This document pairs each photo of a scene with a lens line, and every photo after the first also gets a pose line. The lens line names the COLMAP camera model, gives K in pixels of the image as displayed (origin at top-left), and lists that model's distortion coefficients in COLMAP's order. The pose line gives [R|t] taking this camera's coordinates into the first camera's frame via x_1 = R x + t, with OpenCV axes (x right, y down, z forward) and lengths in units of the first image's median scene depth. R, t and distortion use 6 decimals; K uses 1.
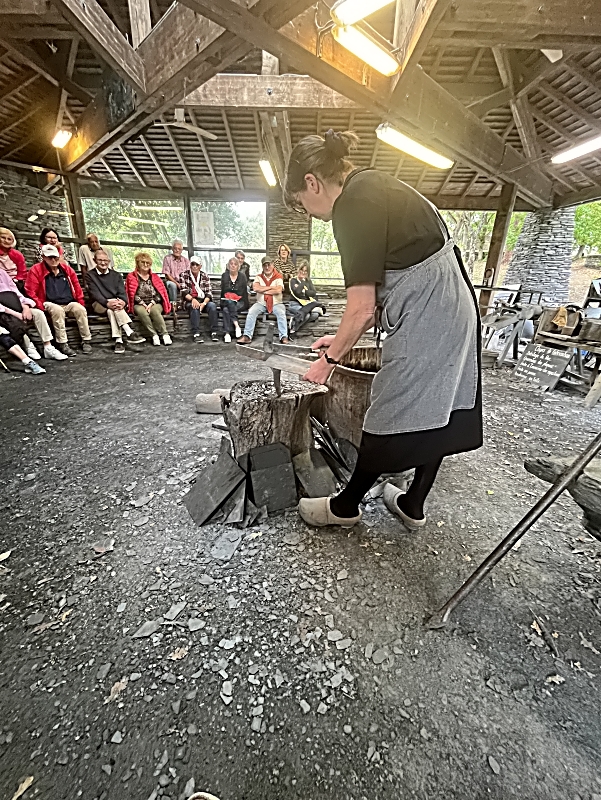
lens RADIAL K [[336.8, 0, 297.9], [0, 336.8, 400.6], [0, 0, 1]] dist [0.003143, 0.000358]
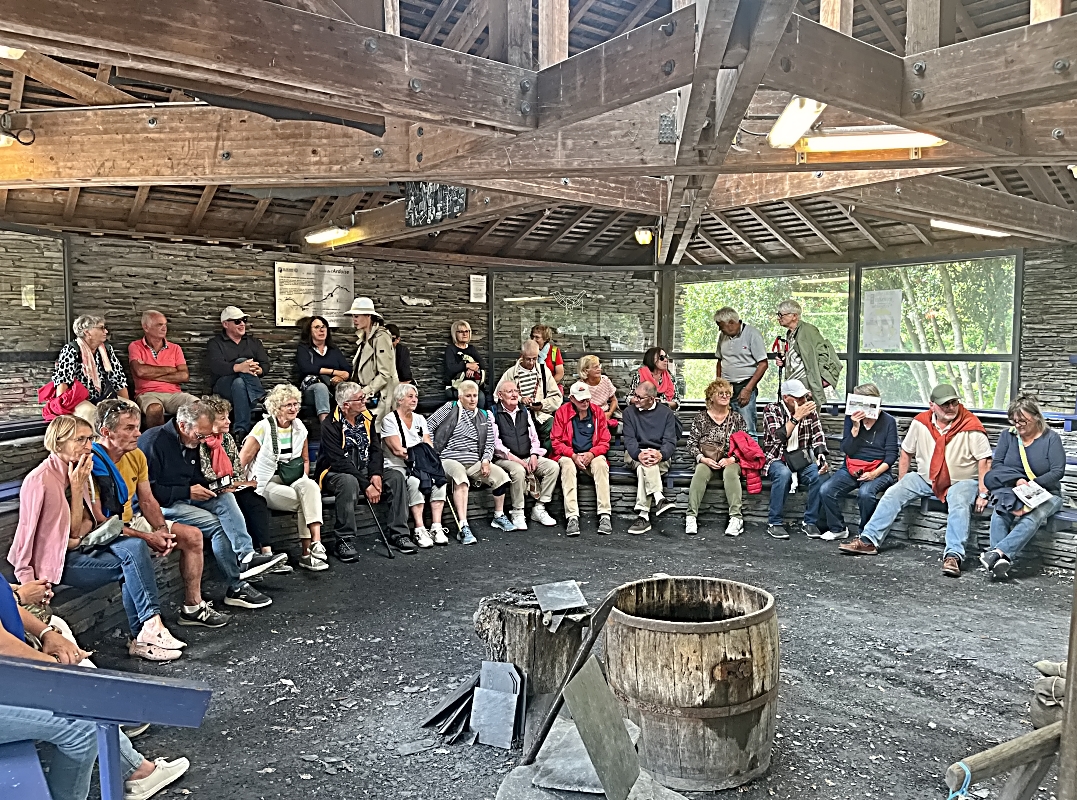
lens RADIAL K [[811.2, 0, 538.5], [0, 811.2, 400.0], [0, 0, 1]] dist [0.007577, 0.004121]
pose [[0.644565, 0.025238, -0.764132, 1.100395], [-0.258909, 0.947608, -0.187099, -0.101548], [0.719376, 0.318438, 0.617330, -0.302893]]
